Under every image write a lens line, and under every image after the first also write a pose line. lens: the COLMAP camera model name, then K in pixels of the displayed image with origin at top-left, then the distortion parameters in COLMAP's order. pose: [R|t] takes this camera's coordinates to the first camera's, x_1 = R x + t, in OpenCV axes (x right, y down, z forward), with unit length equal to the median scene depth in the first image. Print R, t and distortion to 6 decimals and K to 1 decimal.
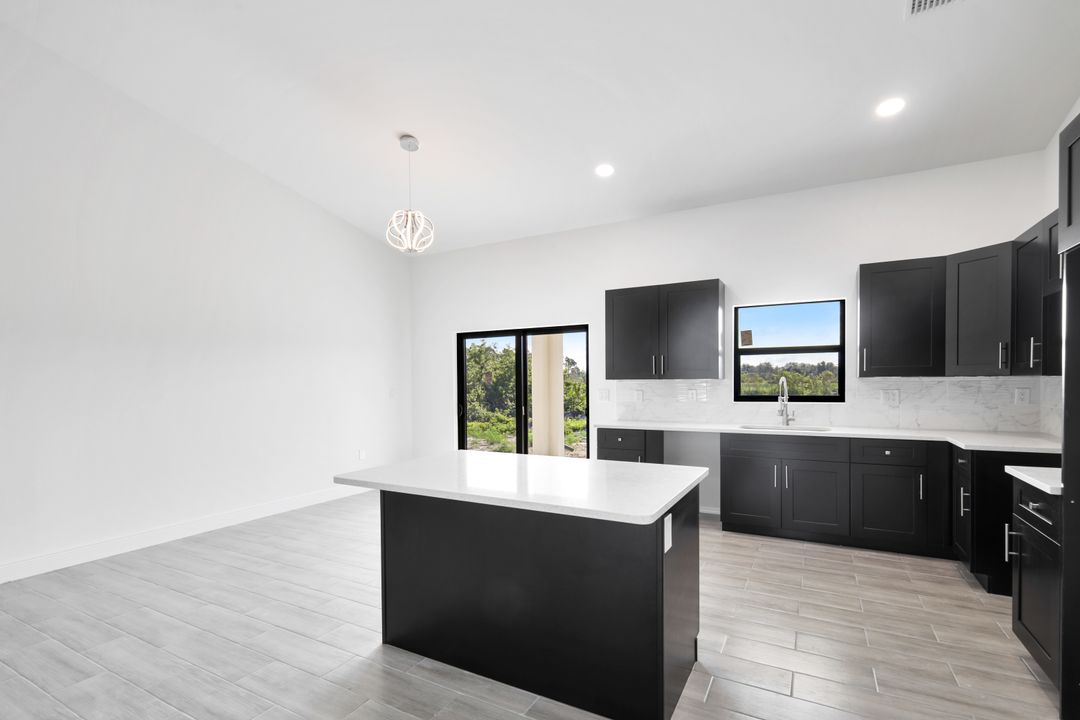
lens RADIAL K [[500.0, 0, 524.3], [0, 500.0, 391.5], [0, 0, 1]] dist [0.000797, 0.000004]
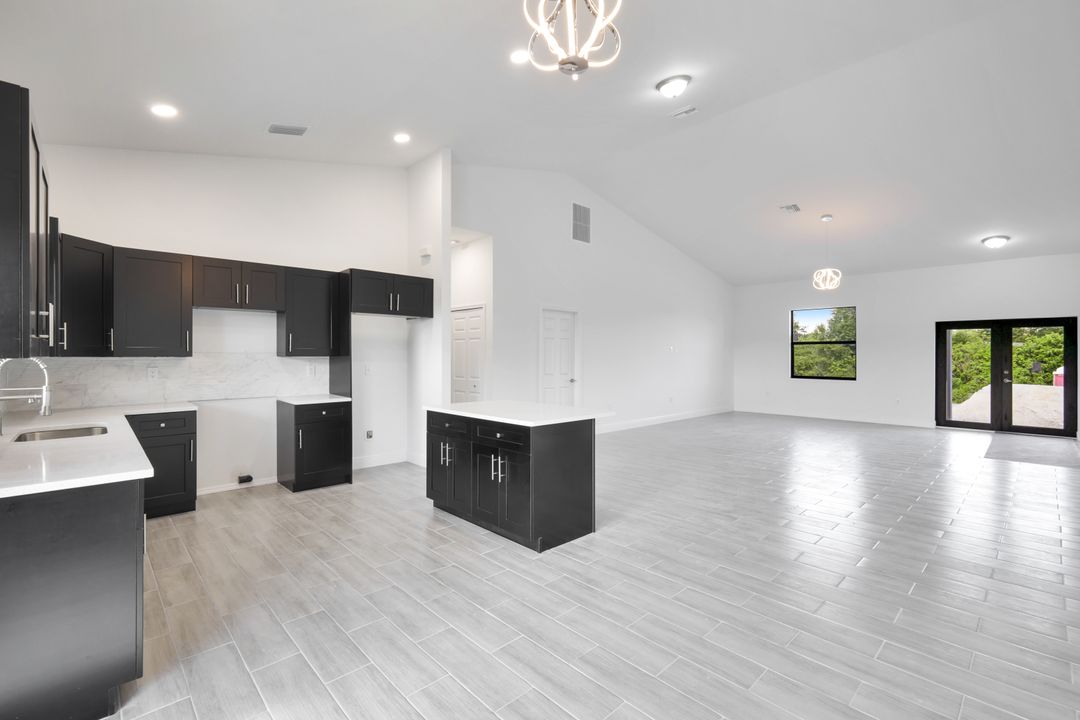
lens RADIAL K [[483.2, 0, 540.1], [0, 483.2, 353.8], [0, 0, 1]] dist [0.000016, -0.000065]
pose [[-0.956038, 0.010526, 0.293052, -0.279570], [0.015885, 0.999747, 0.015911, -0.029241], [-0.292811, 0.019867, -0.955964, 1.328222]]
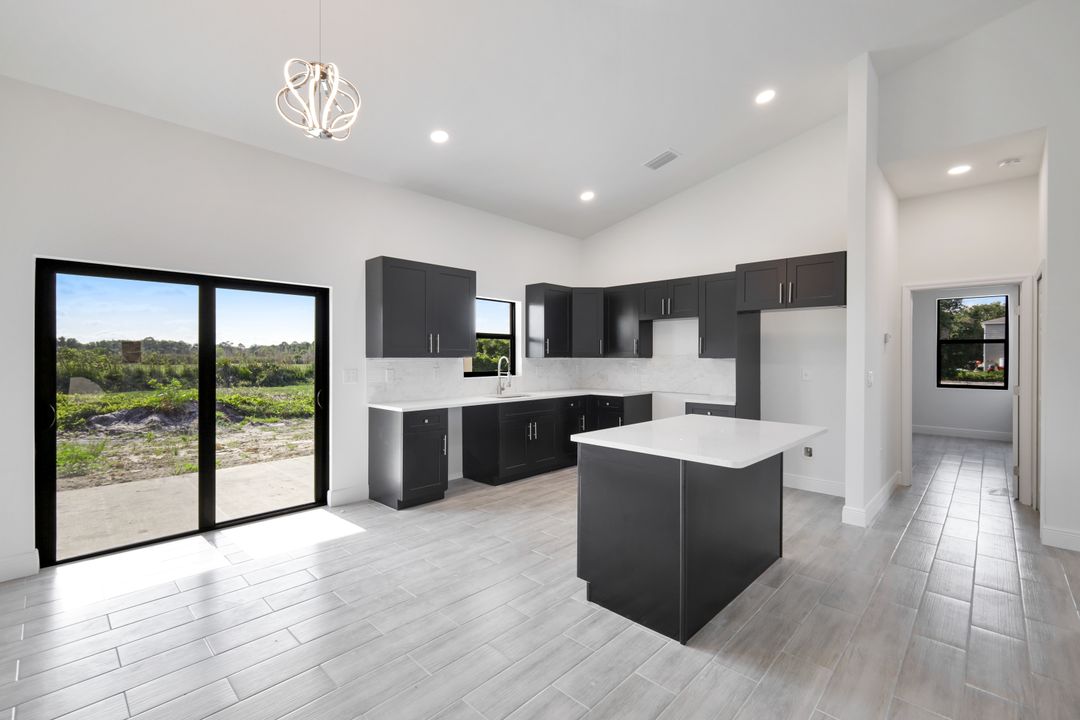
lens RADIAL K [[470.5, 0, 538.1], [0, 470.5, 358.9], [0, 0, 1]] dist [-0.000904, 0.000409]
pose [[0.251094, 0.006702, 0.967939, -0.622734], [0.017562, 0.999780, -0.011478, -0.007882], [-0.967803, 0.019881, 0.250921, 0.578502]]
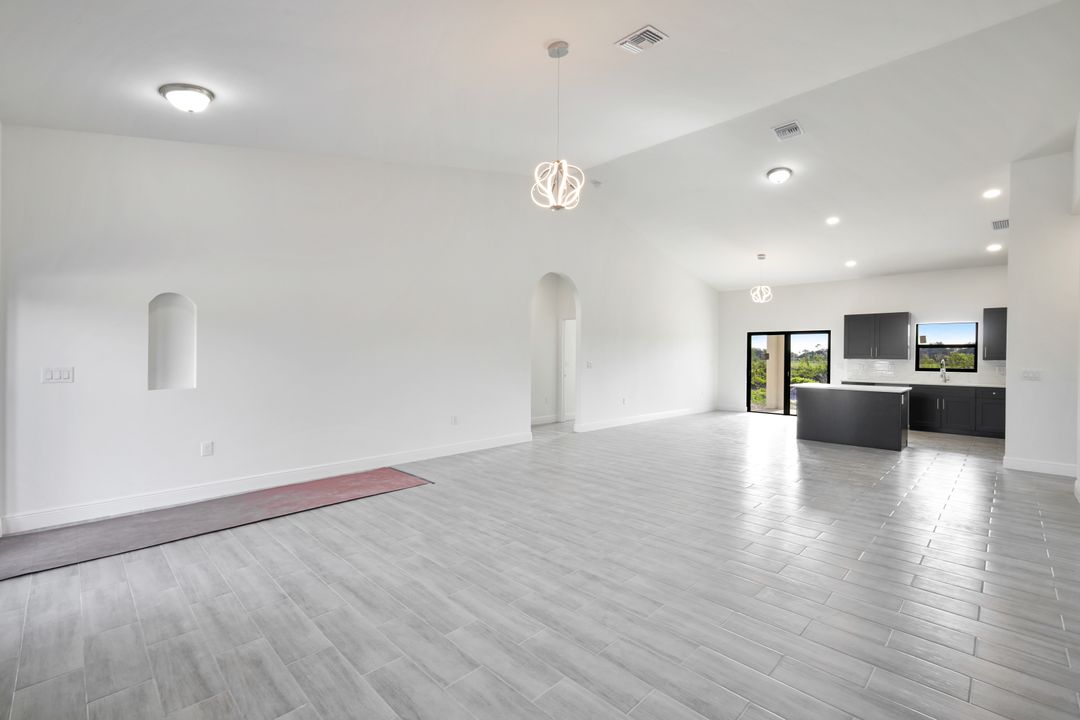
lens RADIAL K [[473.4, 0, 551.9], [0, 473.4, 358.4], [0, 0, 1]] dist [-0.002890, -0.000215]
pose [[0.968029, 0.022821, -0.249798, -0.558919], [-0.026746, 0.999566, -0.012331, 0.034745], [0.249408, 0.018618, 0.968219, -1.291058]]
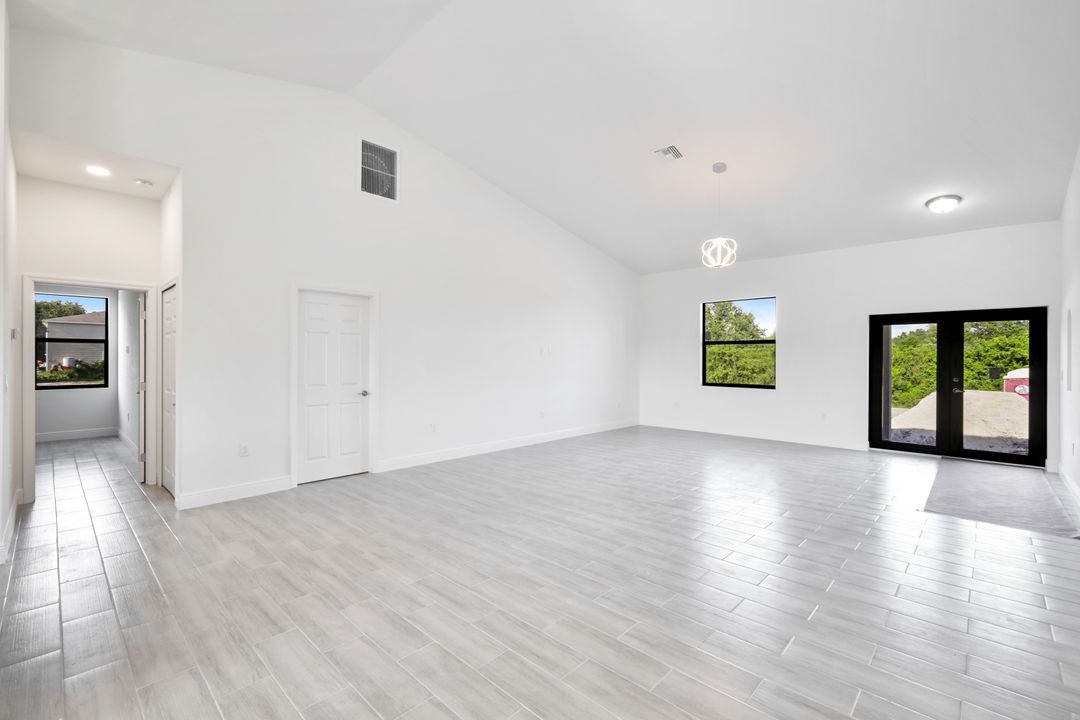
lens RADIAL K [[470.5, 0, 538.1], [0, 470.5, 358.9], [0, 0, 1]] dist [-0.000904, 0.000409]
pose [[-0.967678, 0.008316, 0.252051, -0.599513], [0.014180, 0.999669, 0.021456, -0.010387], [-0.251789, 0.024337, -0.967476, 0.690622]]
